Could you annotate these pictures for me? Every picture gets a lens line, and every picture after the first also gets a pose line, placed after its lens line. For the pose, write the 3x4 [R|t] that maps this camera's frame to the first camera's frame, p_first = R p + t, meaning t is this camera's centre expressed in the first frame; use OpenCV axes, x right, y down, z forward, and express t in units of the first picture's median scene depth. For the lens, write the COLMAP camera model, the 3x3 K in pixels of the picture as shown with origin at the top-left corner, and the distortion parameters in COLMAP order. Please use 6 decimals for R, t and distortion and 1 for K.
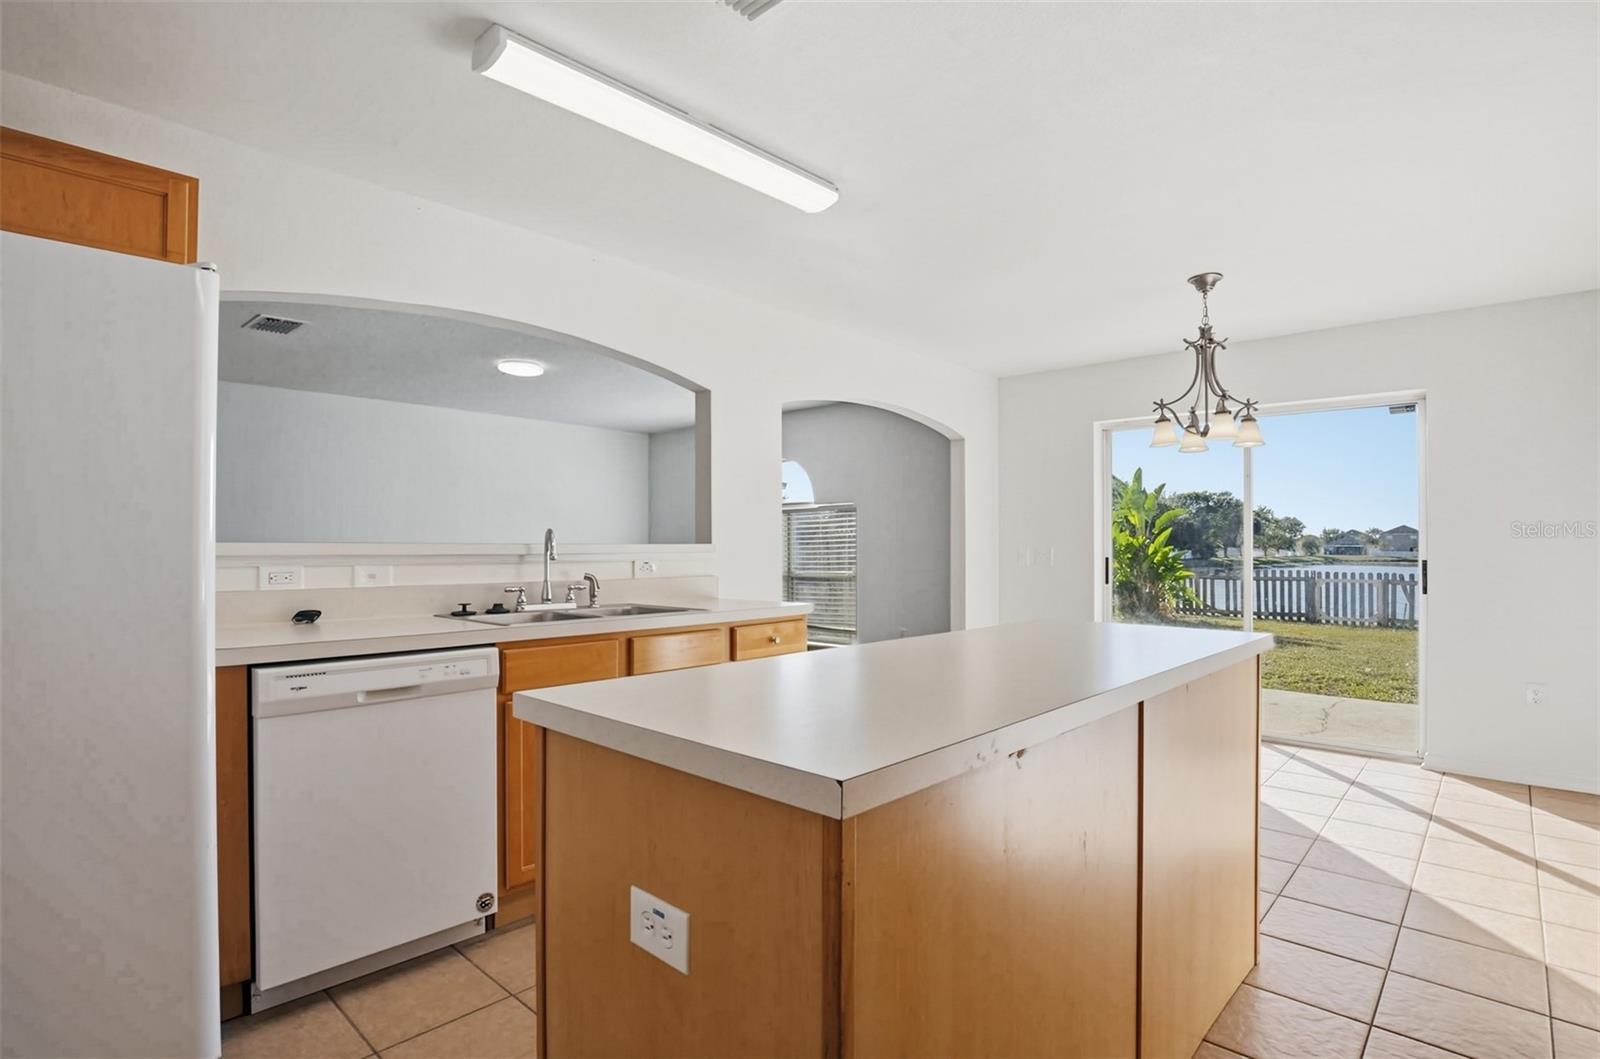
lens RADIAL K [[783.2, 0, 805.7], [0, 783.2, 524.0], [0, 0, 1]] dist [-0.032521, -0.000027]
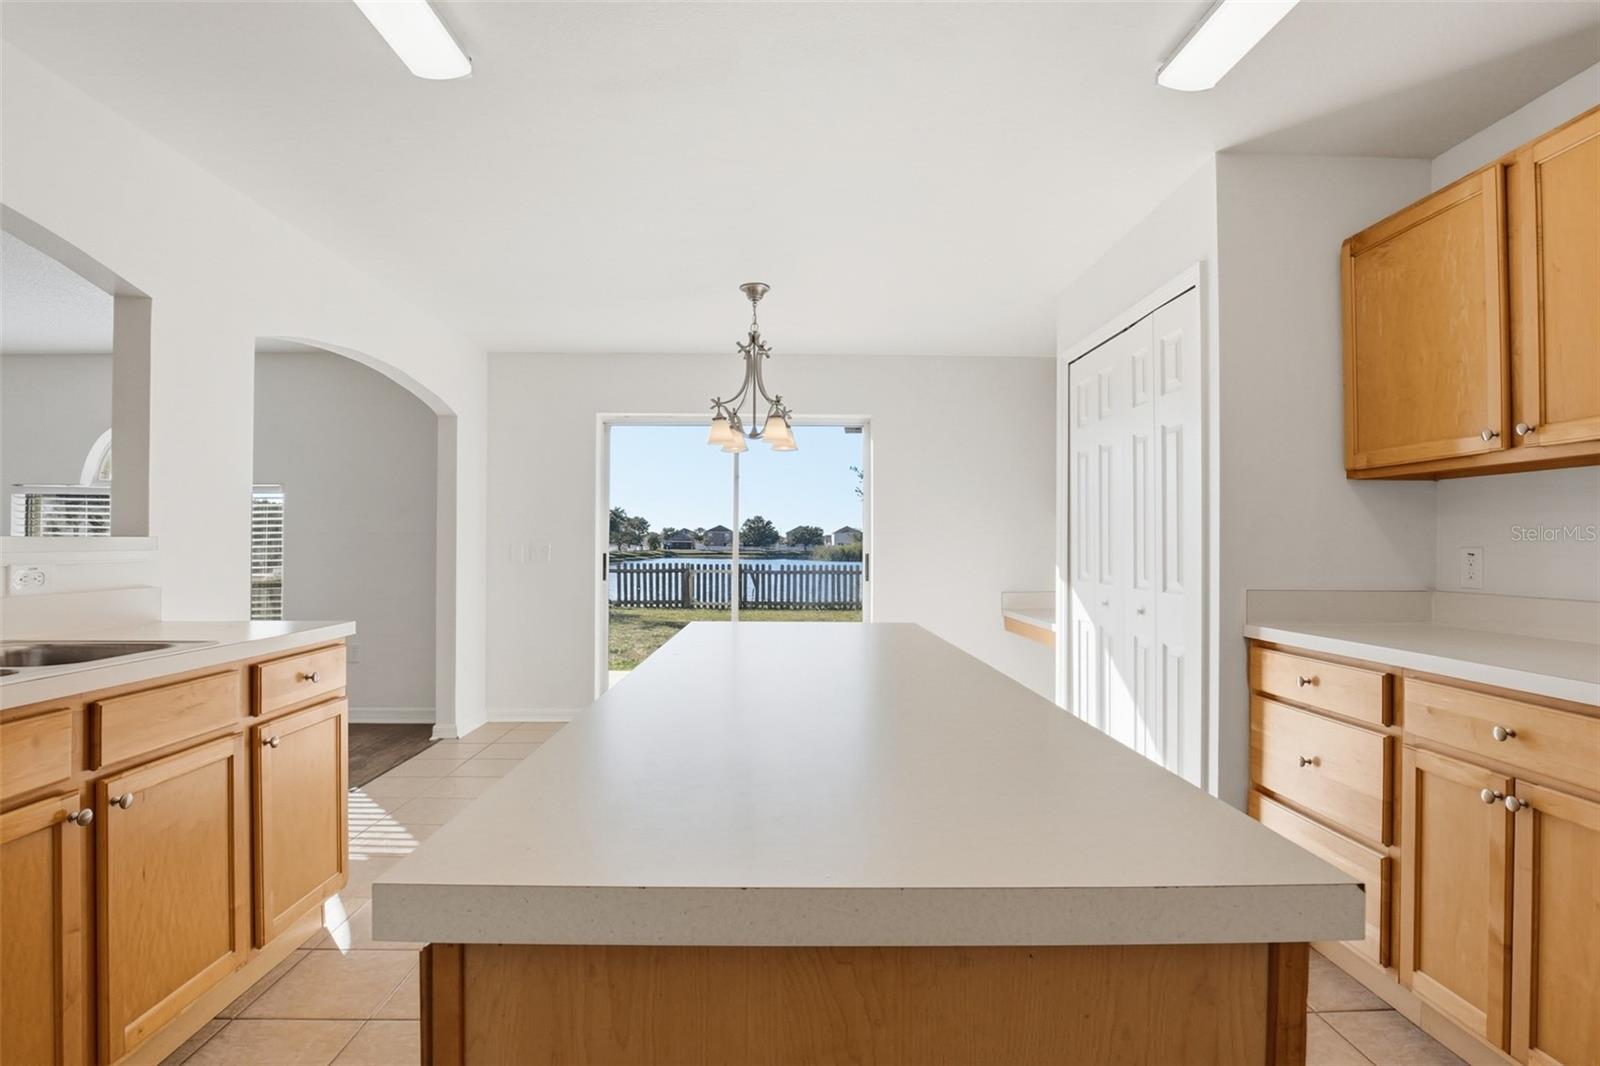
lens RADIAL K [[783.2, 0, 805.7], [0, 783.2, 527.5], [0, 0, 1]] dist [-0.032521, -0.000027]
pose [[0.722859, 0.013210, 0.690869, -0.134752], [-0.020383, 0.999790, 0.002210, 0.003231], [-0.690695, -0.015679, 0.722976, 0.154288]]
